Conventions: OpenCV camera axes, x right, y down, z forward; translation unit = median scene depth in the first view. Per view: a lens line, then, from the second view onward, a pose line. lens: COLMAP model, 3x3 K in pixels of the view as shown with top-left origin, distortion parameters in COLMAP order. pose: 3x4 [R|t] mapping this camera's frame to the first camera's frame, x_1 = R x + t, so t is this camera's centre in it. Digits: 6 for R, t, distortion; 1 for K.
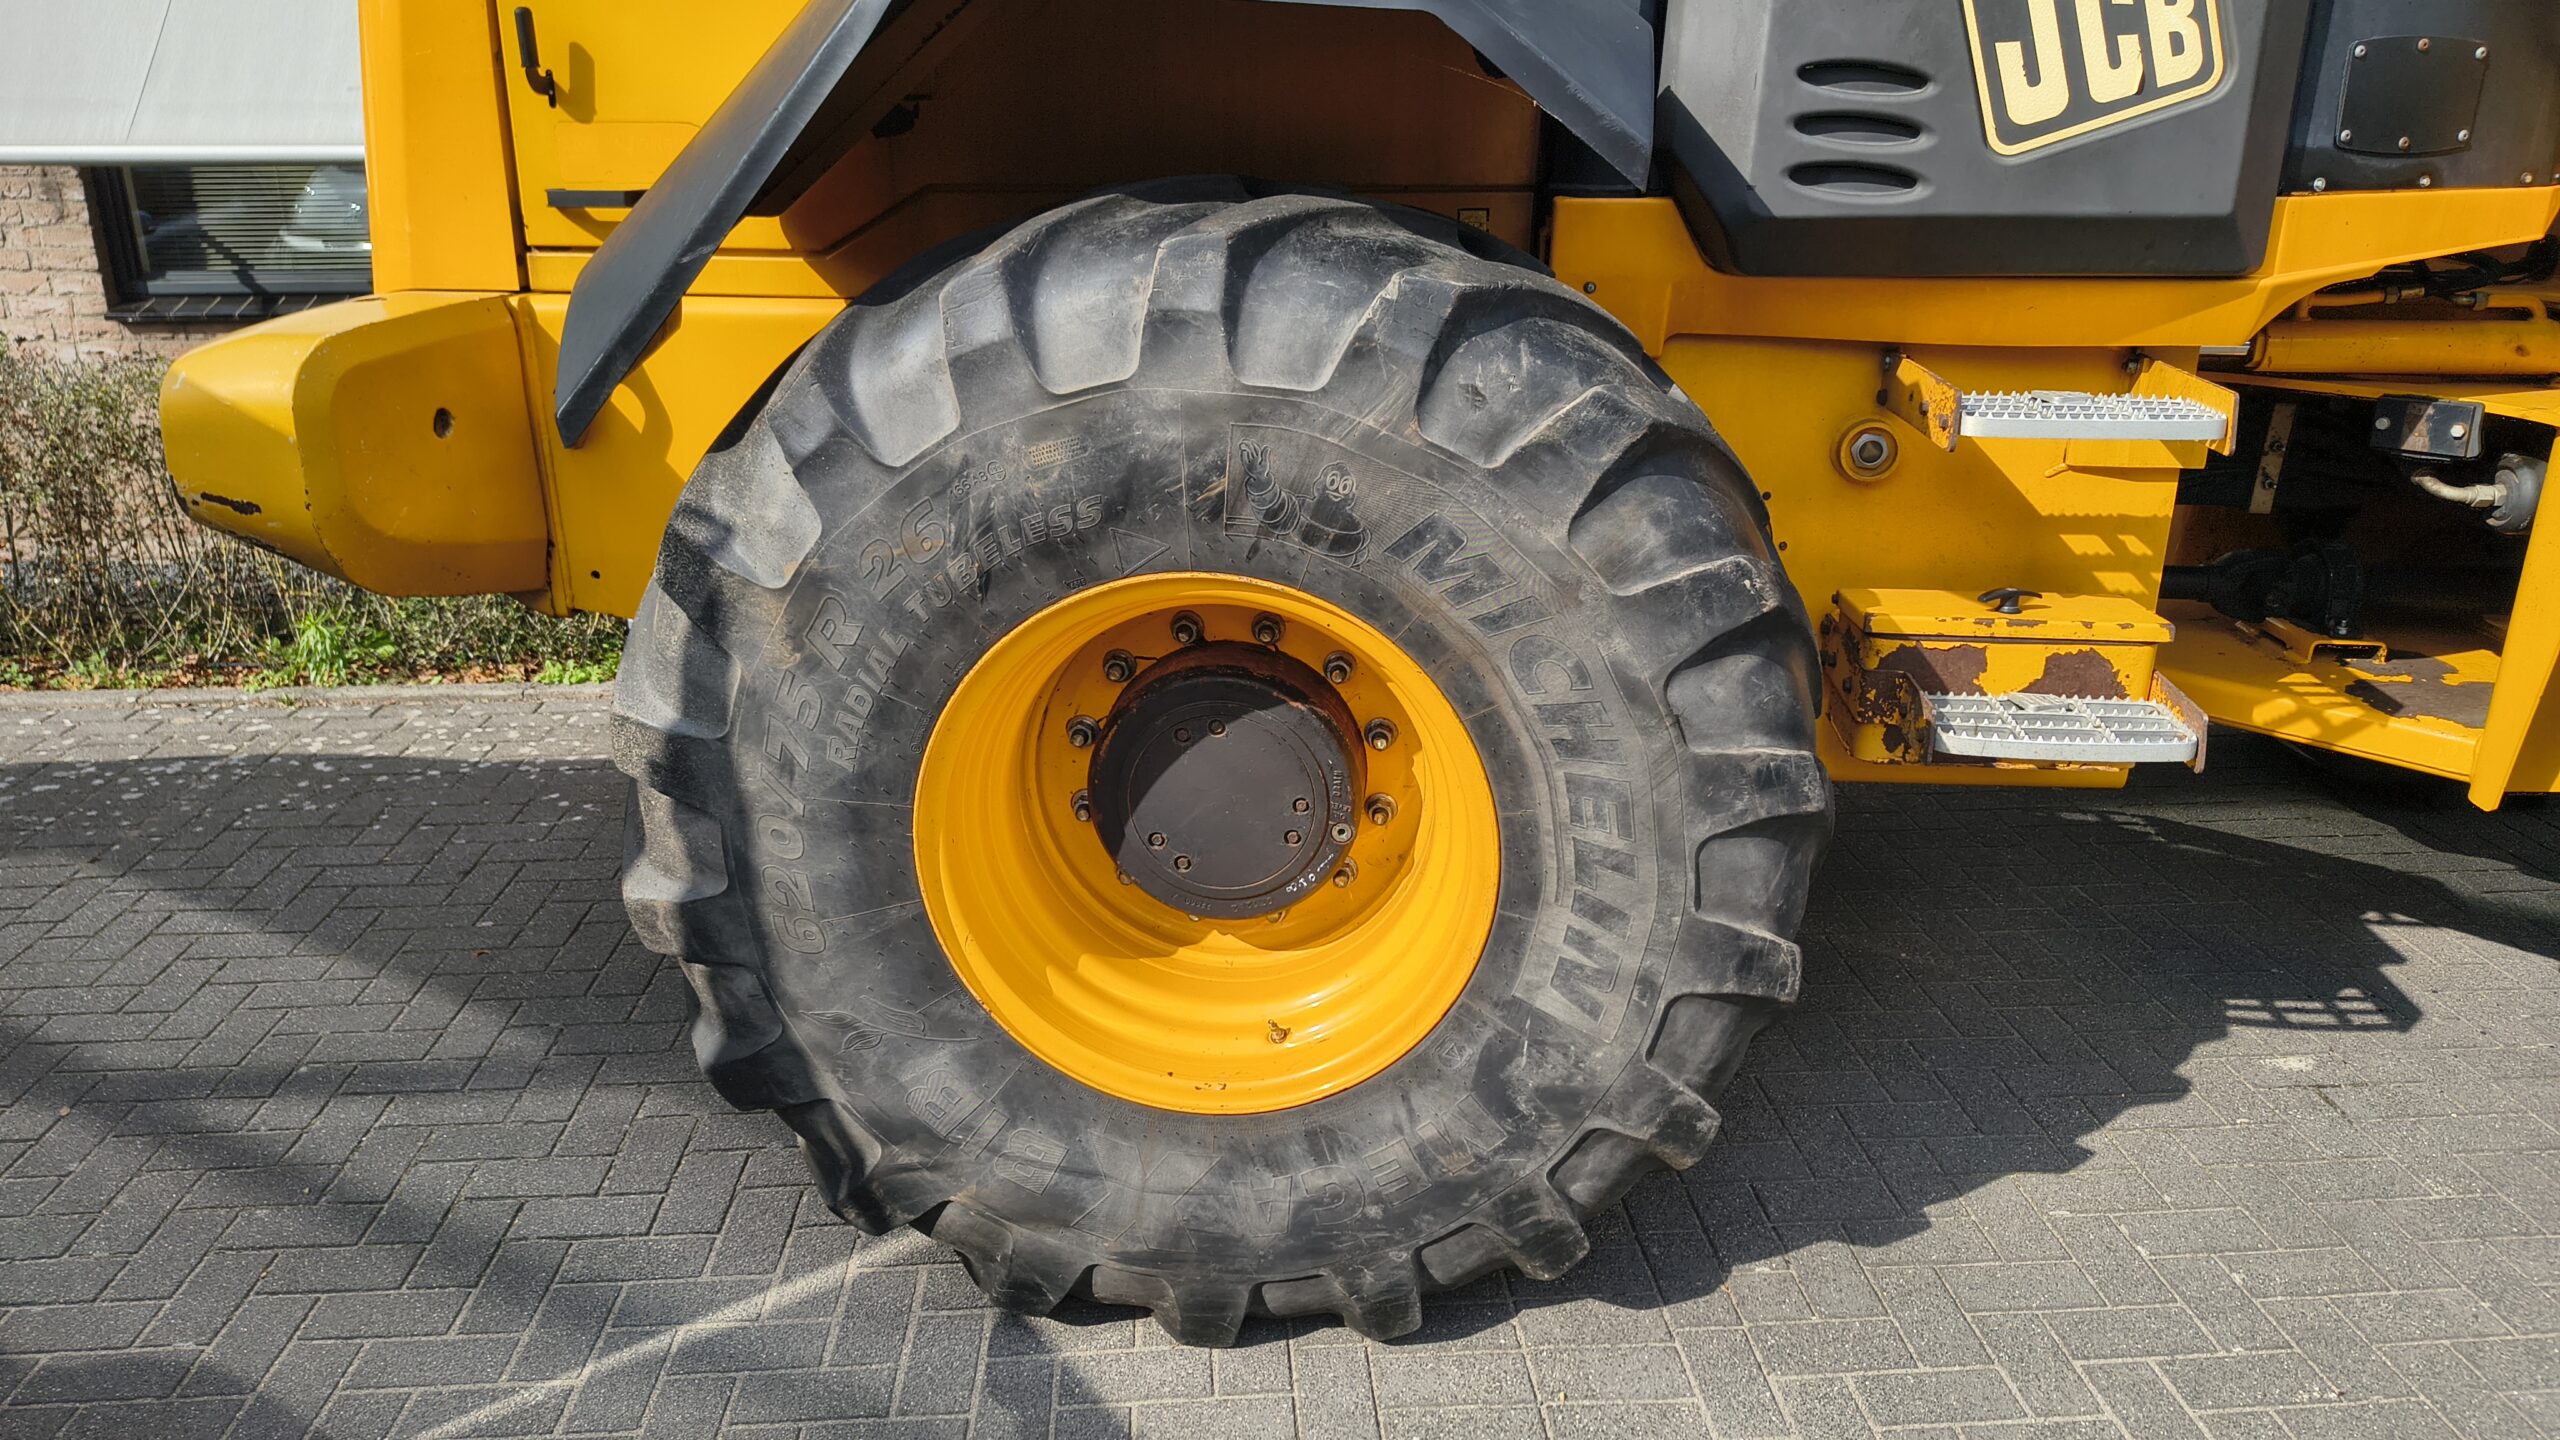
lens RADIAL K [[1742.0, 0, 1297.1], [0, 1742.0, 724.7], [0, 0, 1]] dist [0.046389, -0.053028]
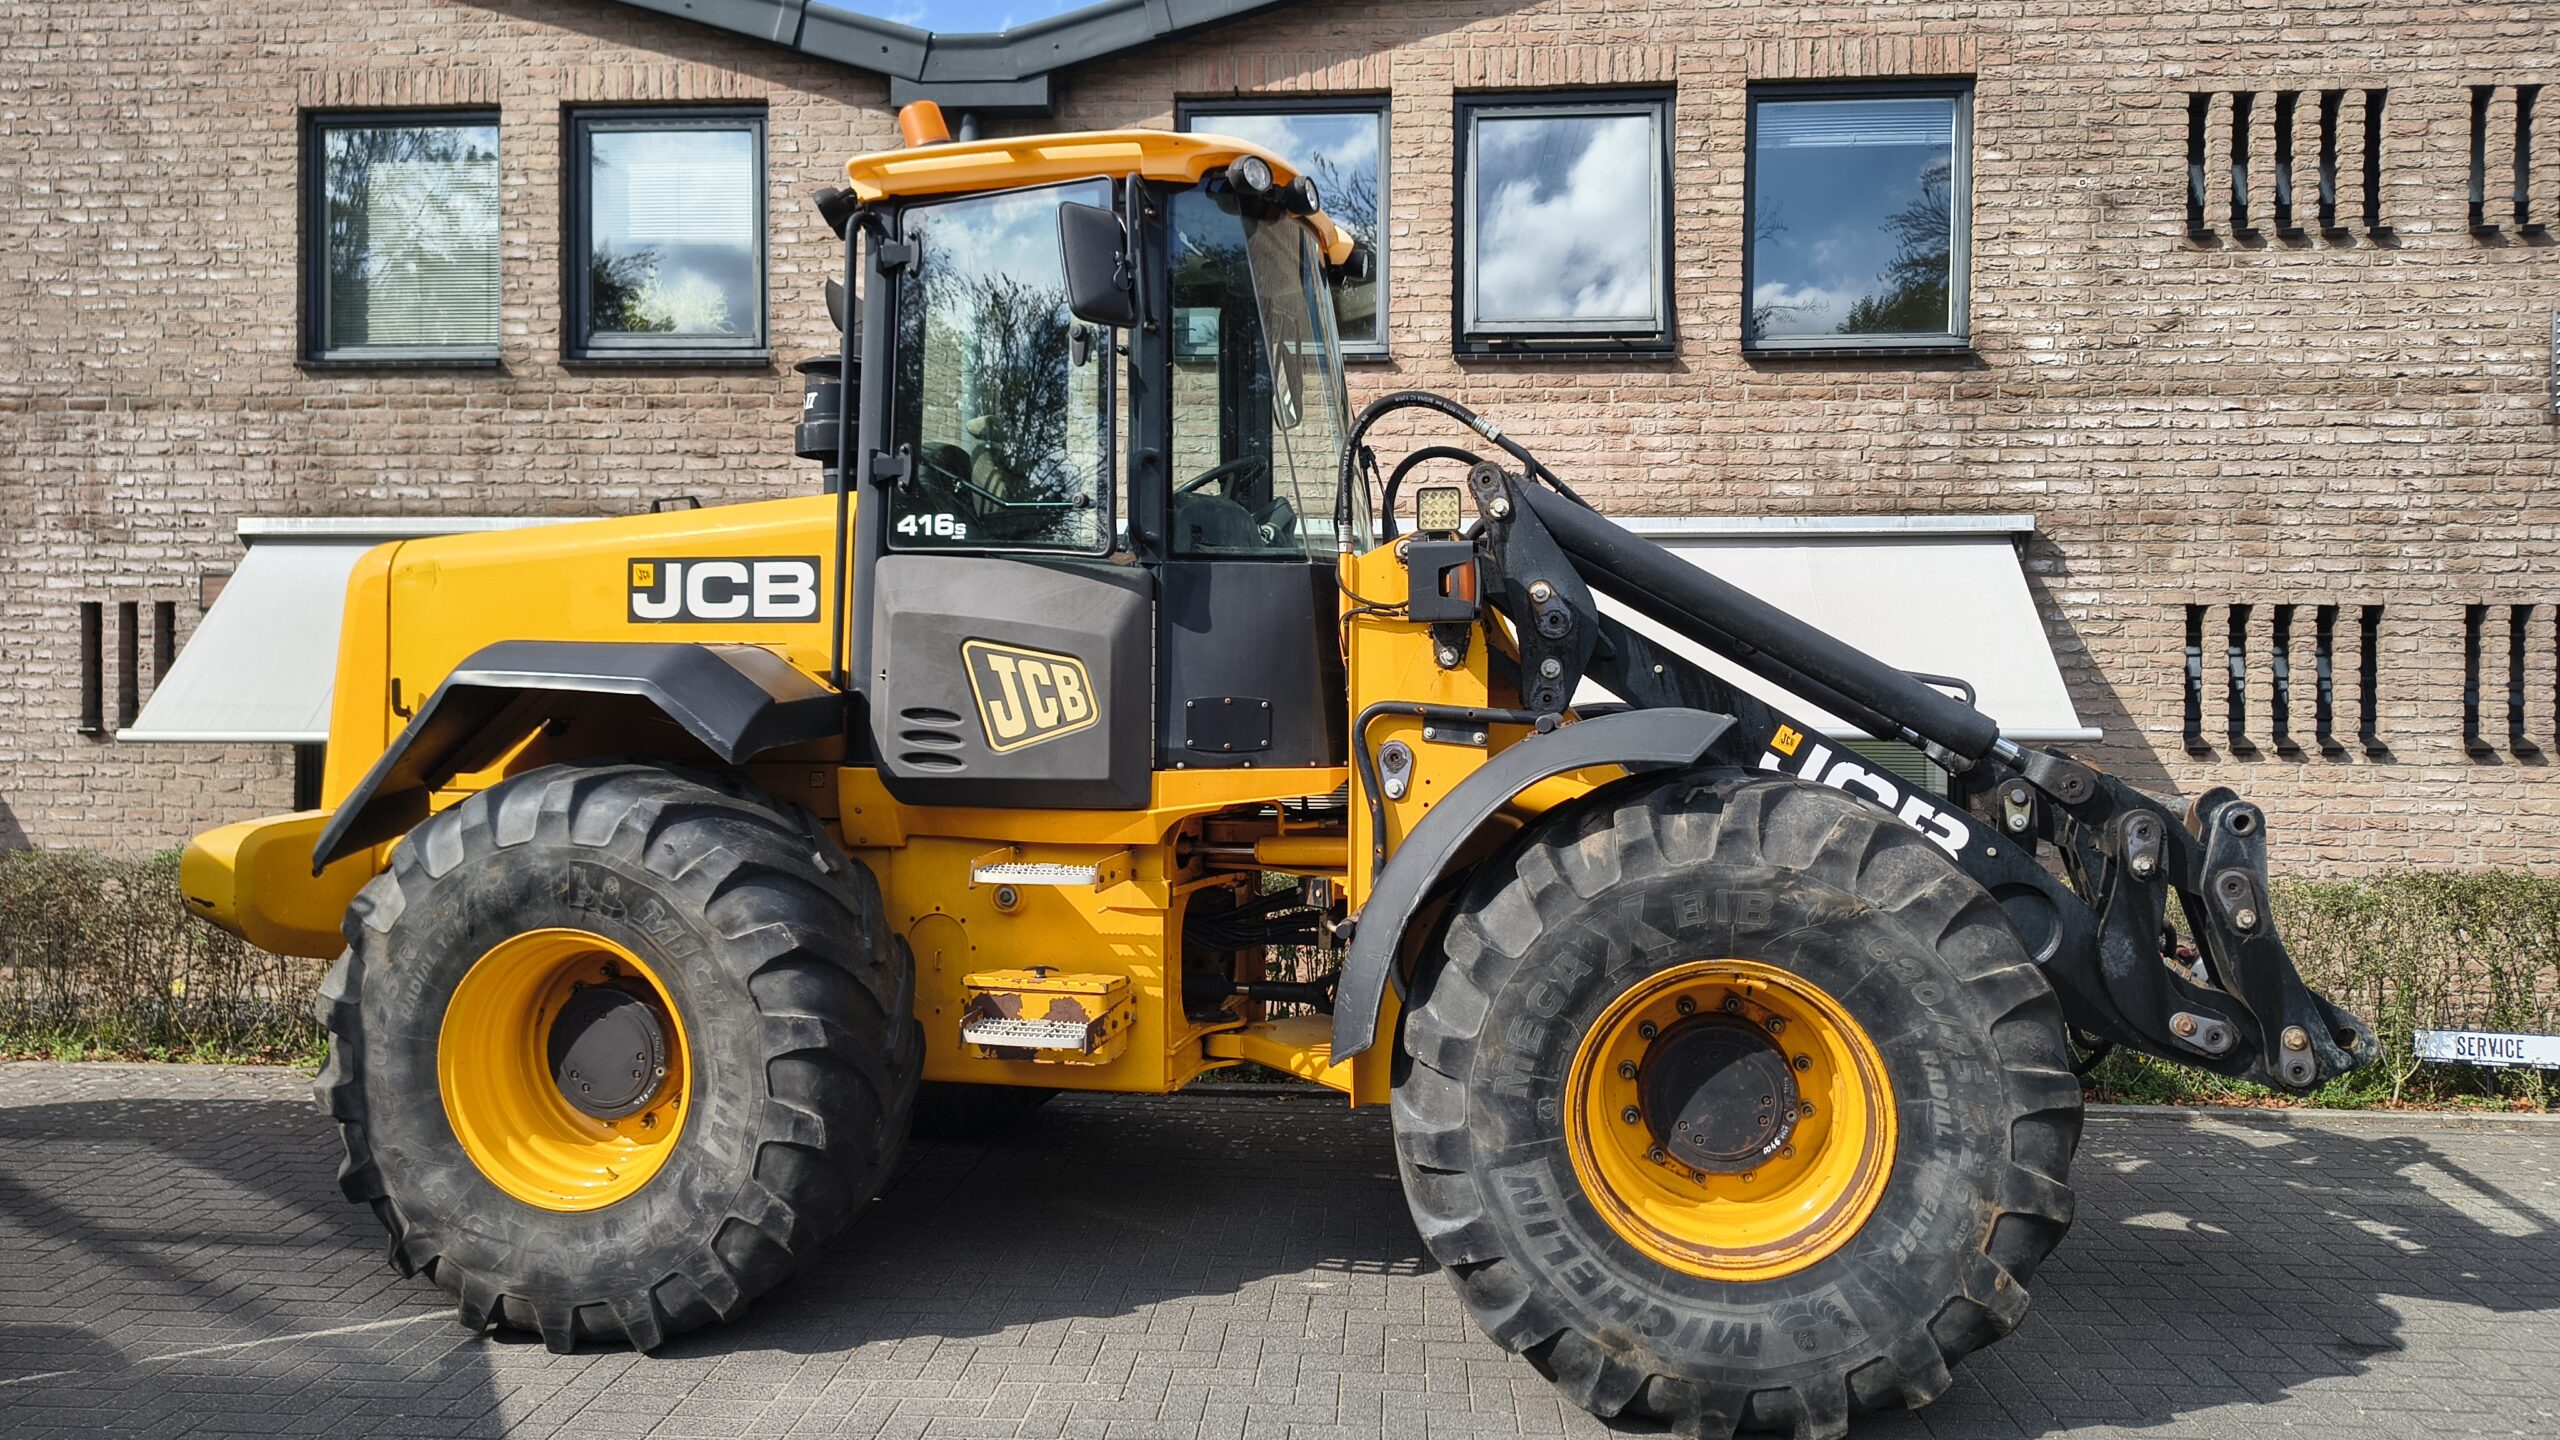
lens RADIAL K [[1742.0, 0, 1284.6], [0, 1742.0, 709.9], [0, 0, 1]] dist [0.046389, -0.053028]
pose [[0.989855, 0.003546, -0.142036, 1.050589], [-0.048784, 0.947395, -0.316328, 0.278709], [0.133442, 0.320048, 0.937957, -0.946334]]
